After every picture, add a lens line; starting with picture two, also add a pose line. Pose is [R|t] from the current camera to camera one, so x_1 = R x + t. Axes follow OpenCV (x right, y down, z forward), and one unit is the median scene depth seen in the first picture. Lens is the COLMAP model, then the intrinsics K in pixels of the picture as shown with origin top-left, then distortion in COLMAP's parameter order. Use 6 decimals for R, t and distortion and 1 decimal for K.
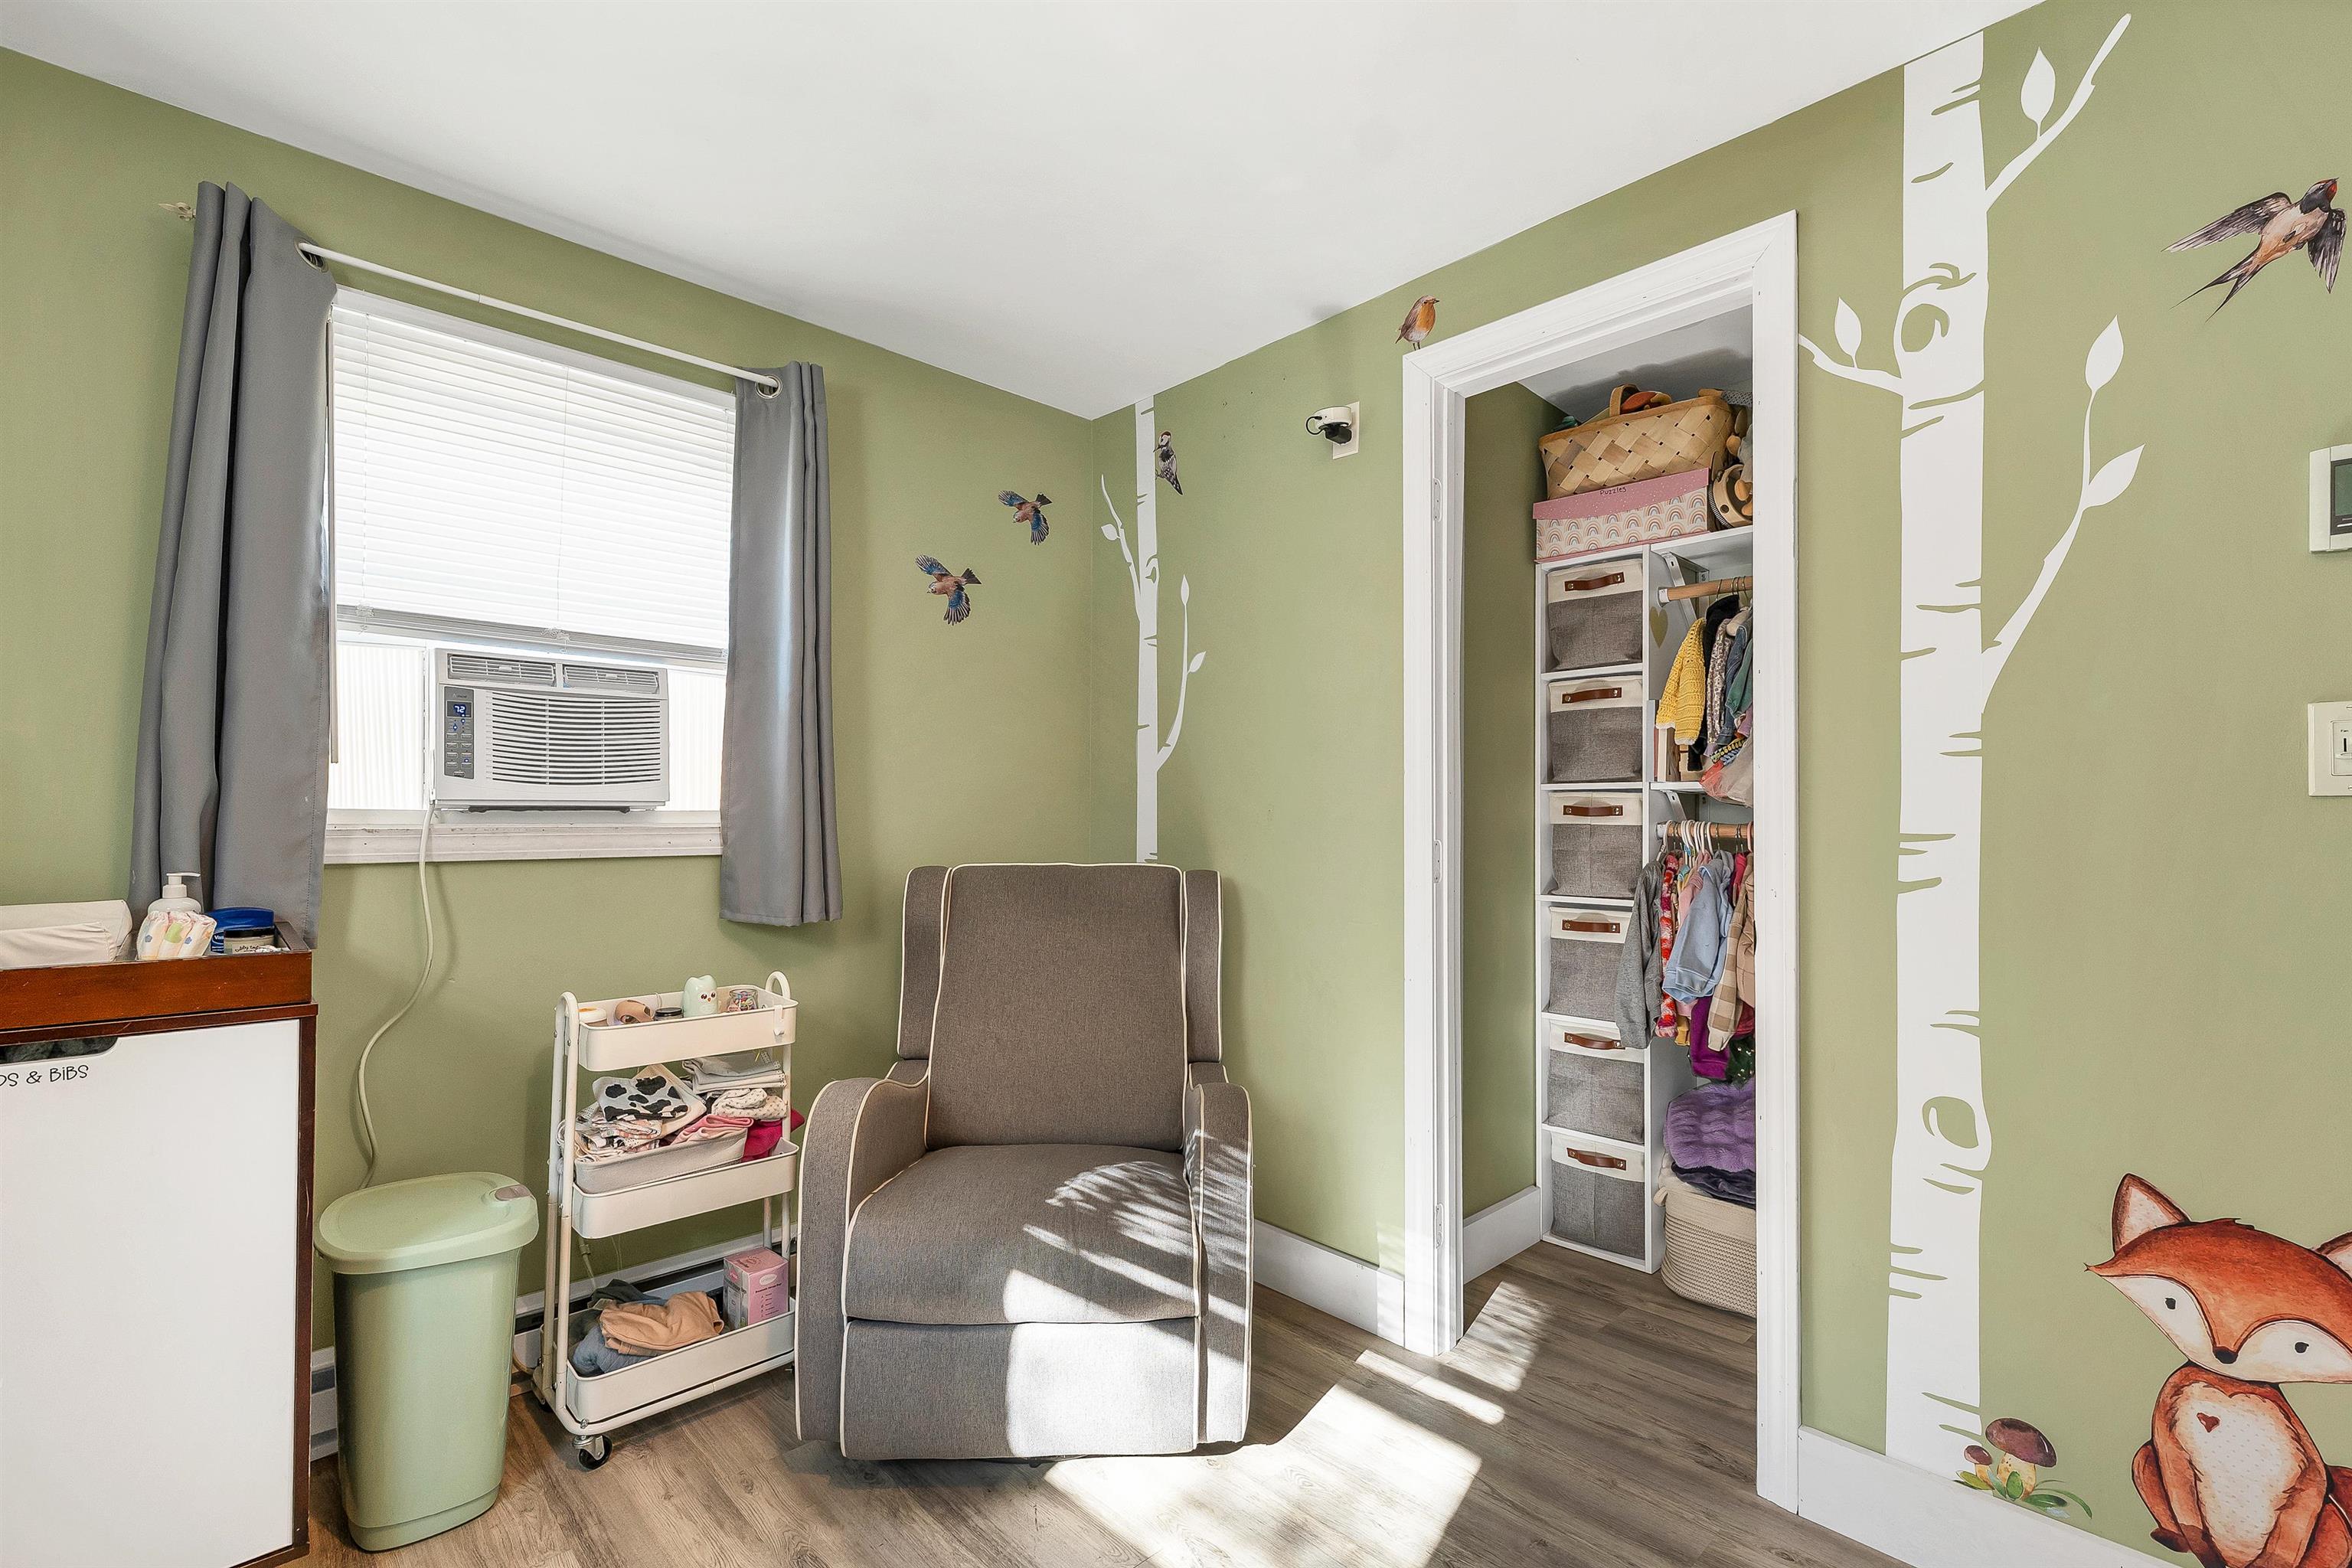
lens RADIAL K [[1022.1, 0, 1178.3], [0, 1022.1, 805.0], [0, 0, 1]] dist [-0.003540, -0.000441]
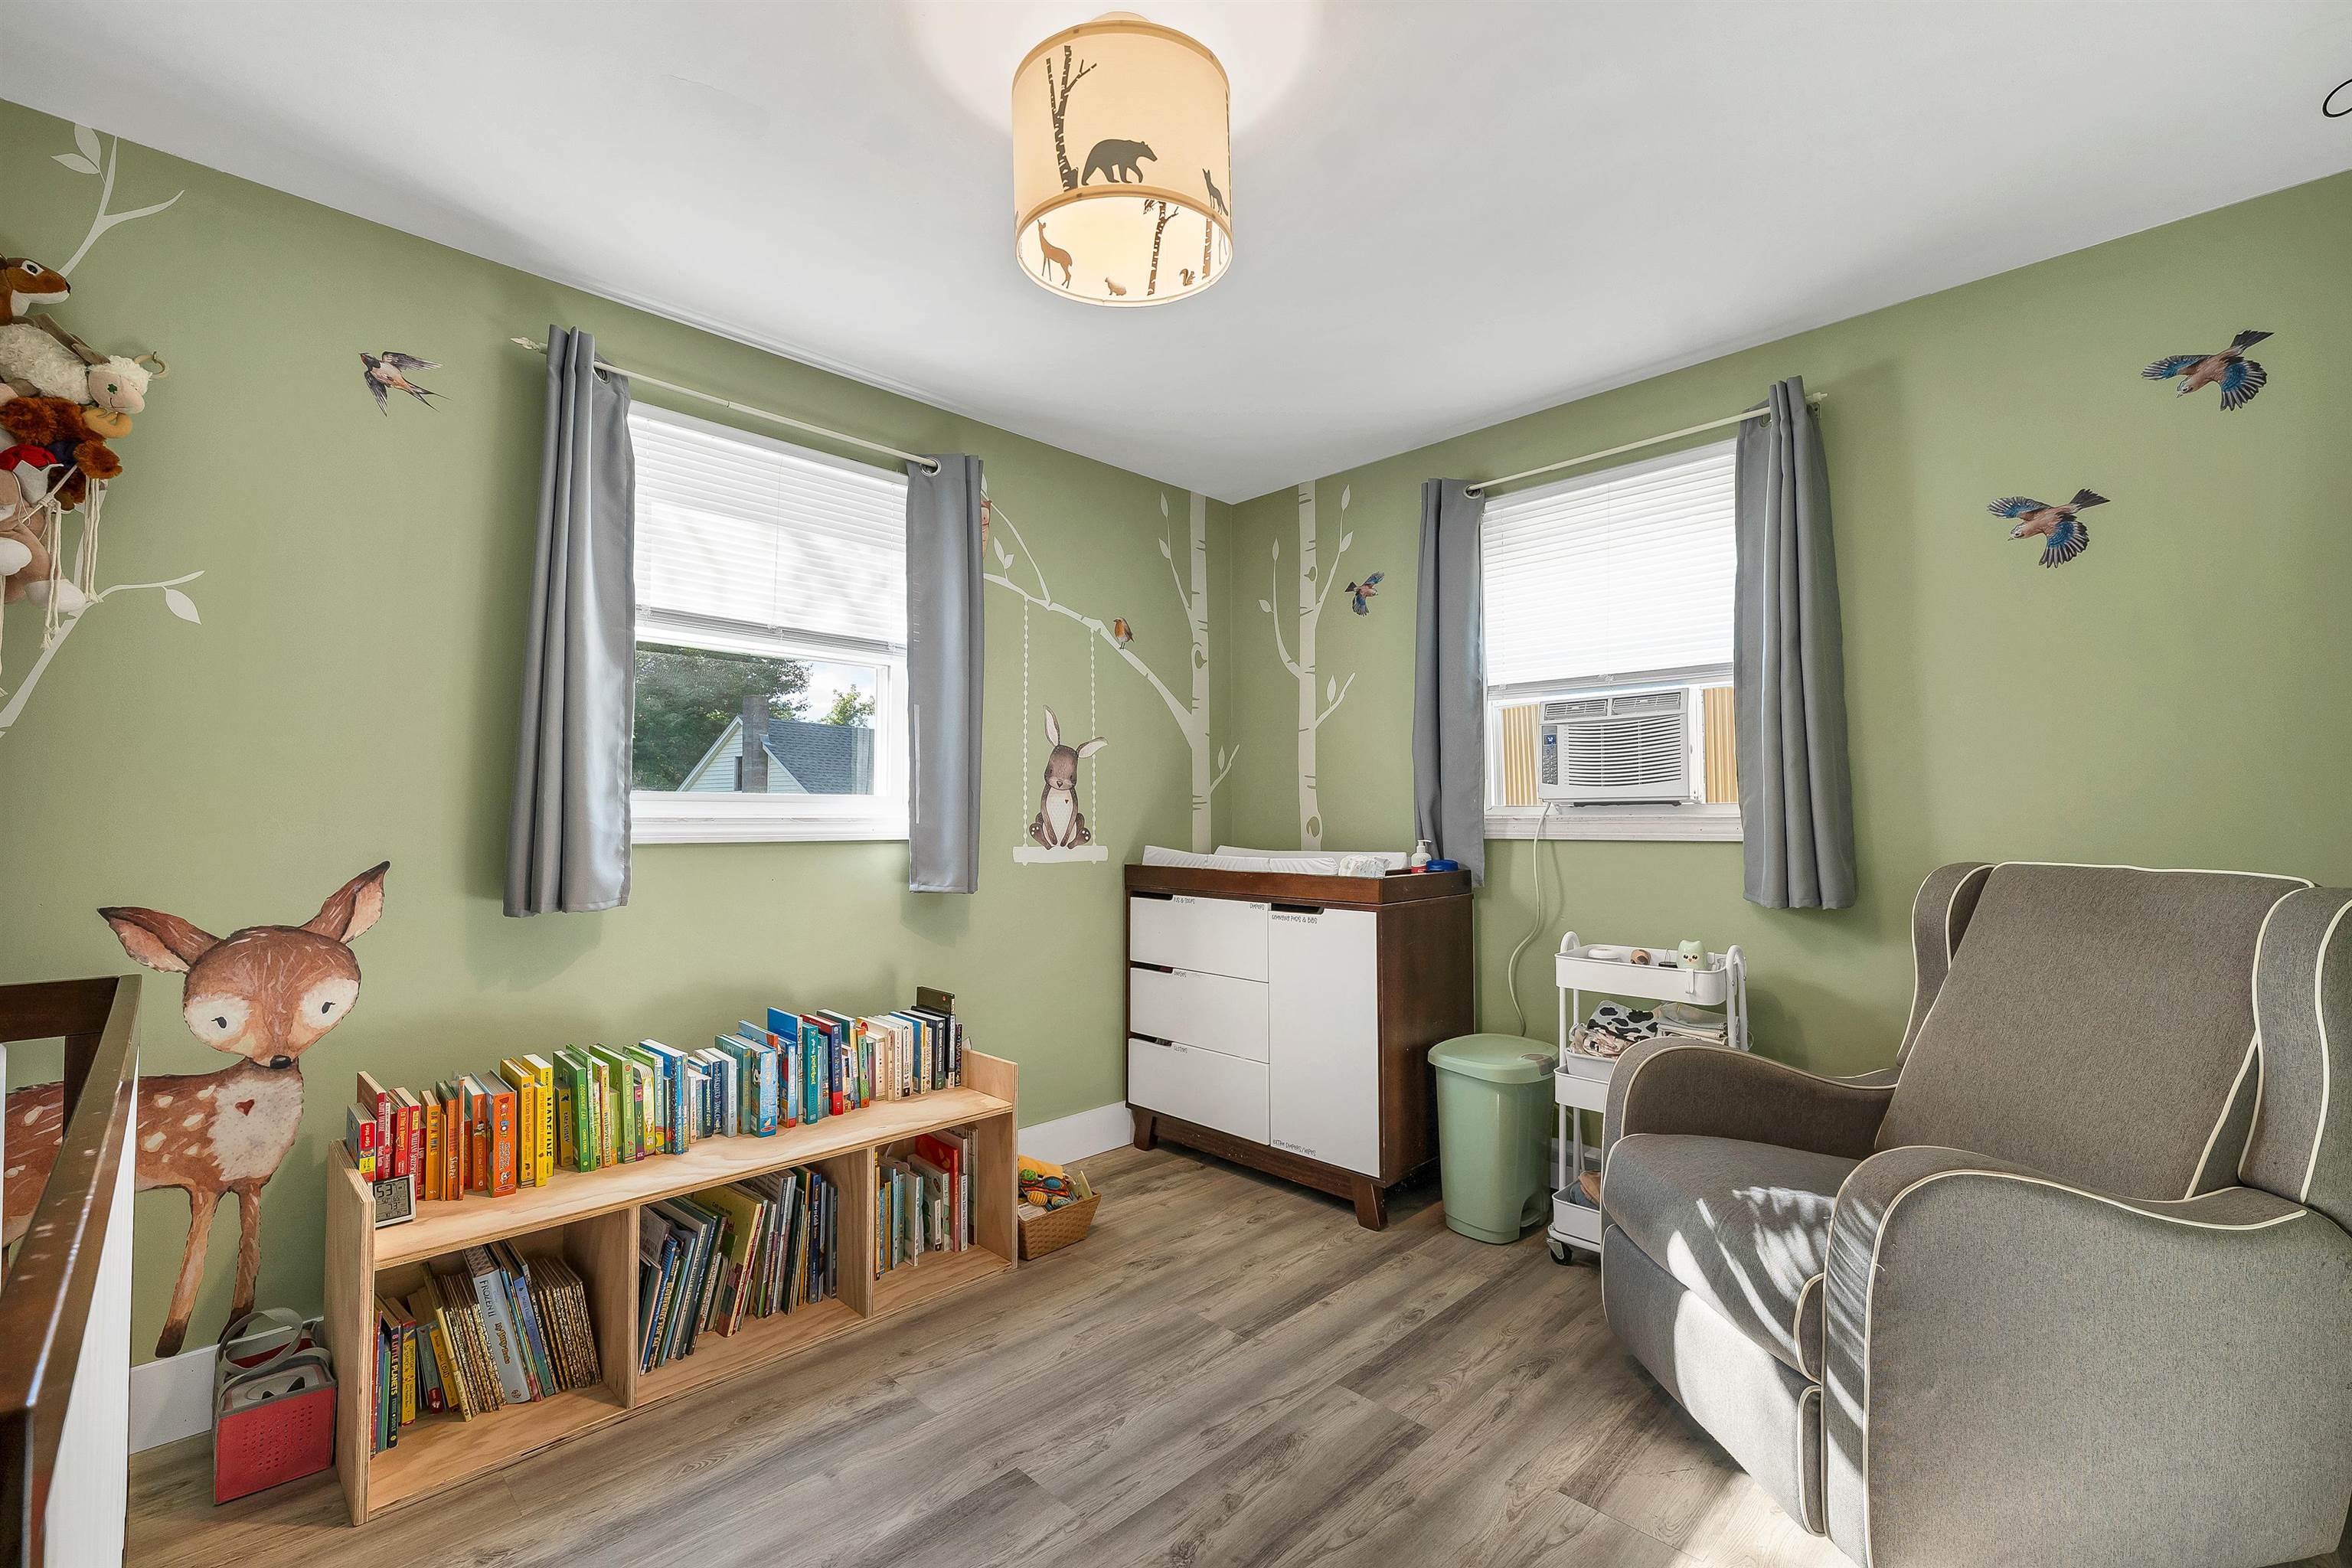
lens RADIAL K [[1001.7, 0, 1182.8], [0, 1001.7, 787.3], [0, 0, 1]] dist [0.001964, 0.000209]
pose [[0.029992, -0.031375, -0.999058, 0.736104], [0.016743, 0.999383, -0.030883, 0.013901], [0.999410, -0.015801, 0.030499, 0.383448]]
